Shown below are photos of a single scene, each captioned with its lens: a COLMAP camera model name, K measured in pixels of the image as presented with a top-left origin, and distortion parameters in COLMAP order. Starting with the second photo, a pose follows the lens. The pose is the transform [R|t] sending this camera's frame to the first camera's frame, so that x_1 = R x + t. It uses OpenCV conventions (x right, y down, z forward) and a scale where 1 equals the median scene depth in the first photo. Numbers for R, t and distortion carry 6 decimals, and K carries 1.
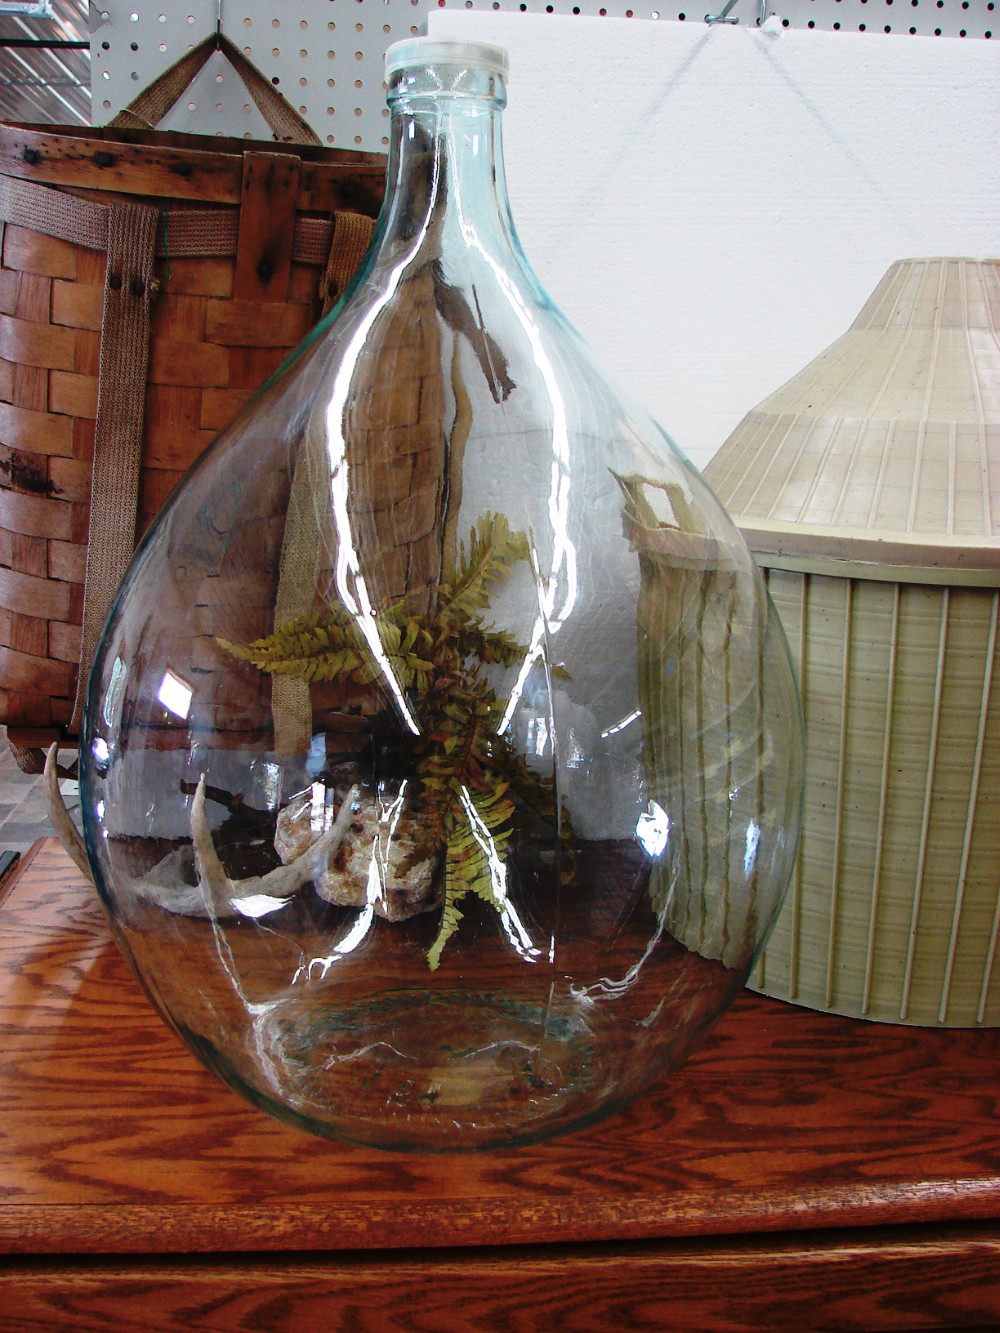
lens RADIAL K [[1386.2, 0, 500.0], [0, 1386.2, 666.5], [0, 0, 1]] dist [-0.194069, 0.205614]
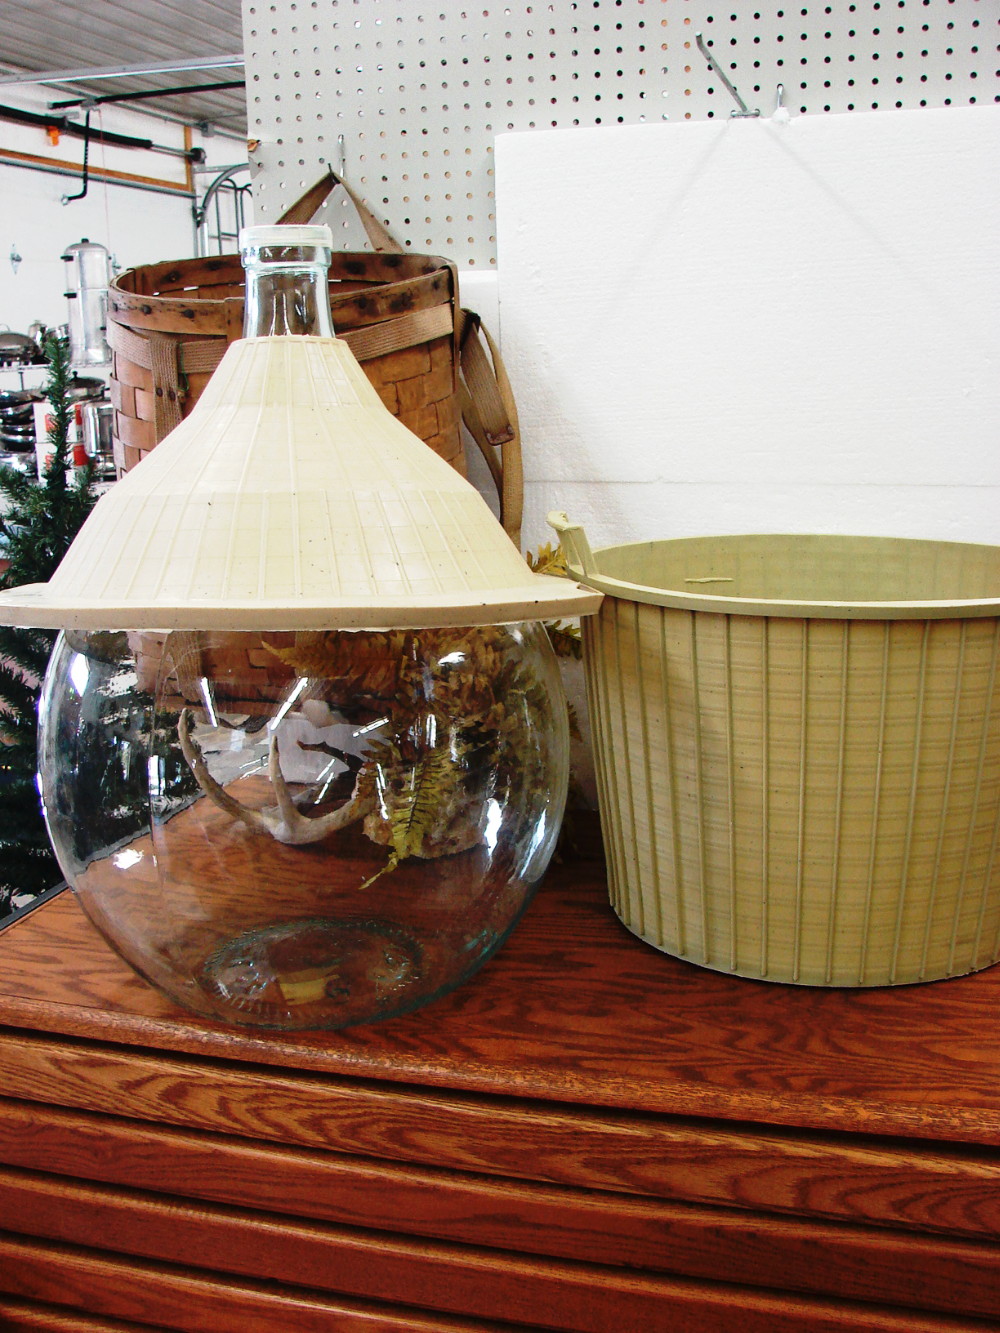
lens RADIAL K [[1362.4, 0, 520.5], [0, 1362.4, 692.8], [0, 0, 1]] dist [-0.257243, 0.392034]
pose [[0.936491, 0.042115, -0.348154, 0.664378], [-0.031550, 0.998855, 0.035962, -0.028640], [0.349269, -0.022694, 0.936747, -0.233741]]
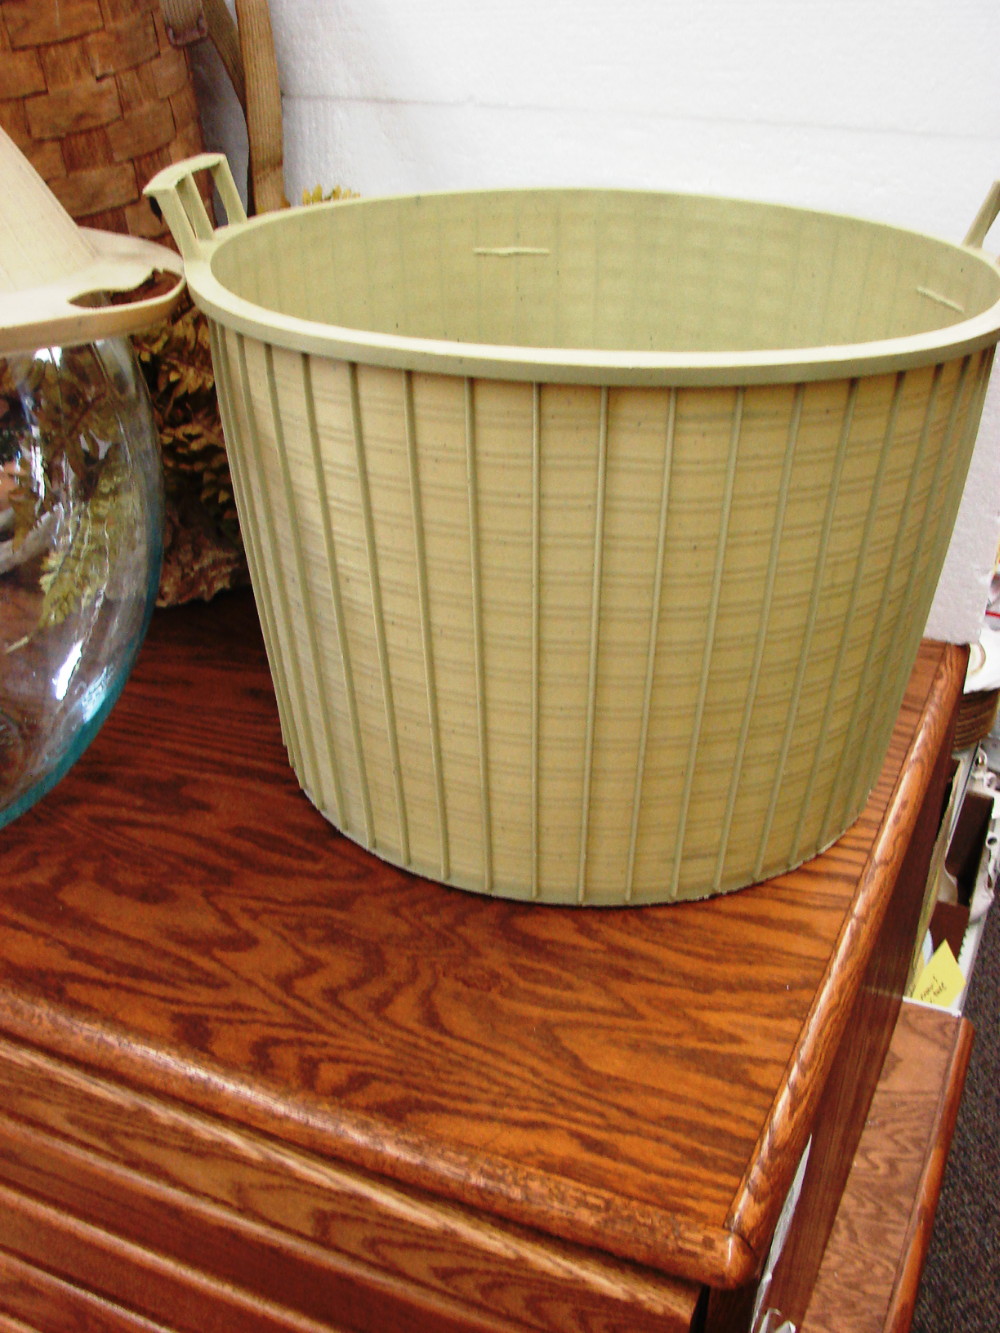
lens RADIAL K [[1386.2, 0, 500.0], [0, 1386.2, 666.5], [0, 0, 1]] dist [-0.194069, 0.205614]
pose [[0.875916, 0.214142, -0.432336, 0.911544], [-0.080119, 0.948219, 0.307345, -0.153868], [0.475765, -0.234570, 0.847717, 0.405978]]
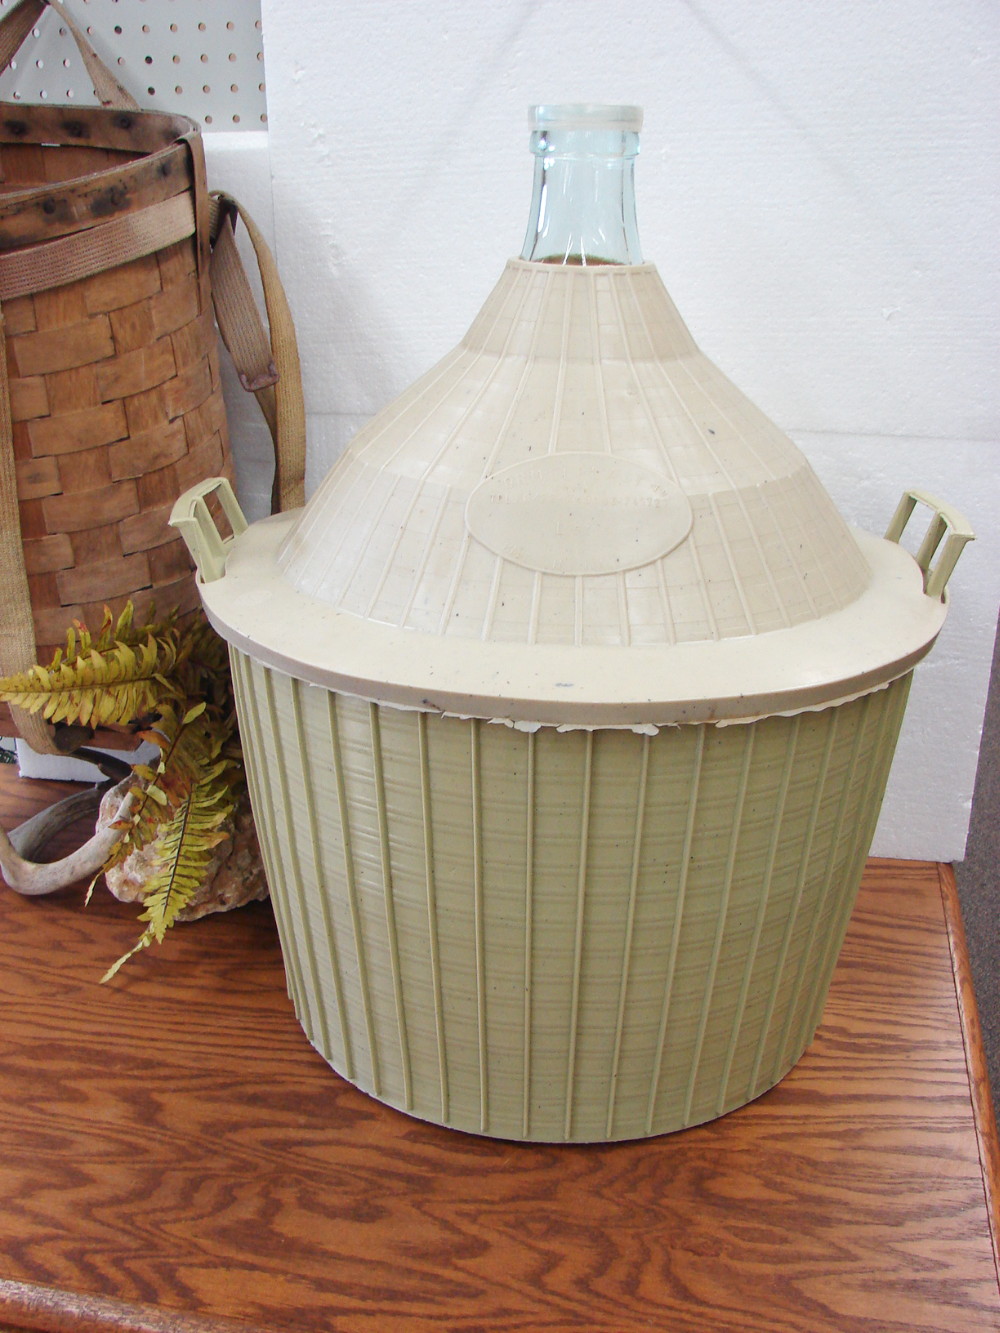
lens RADIAL K [[1392.2, 0, 500.7], [0, 1392.2, 678.2], [0, 0, 1]] dist [-0.202511, 0.231107]
pose [[0.956983, 0.083752, -0.277792, 0.626915], [-0.036321, 0.984481, 0.171691, -0.256875], [0.287860, -0.154215, 0.945174, 0.196467]]
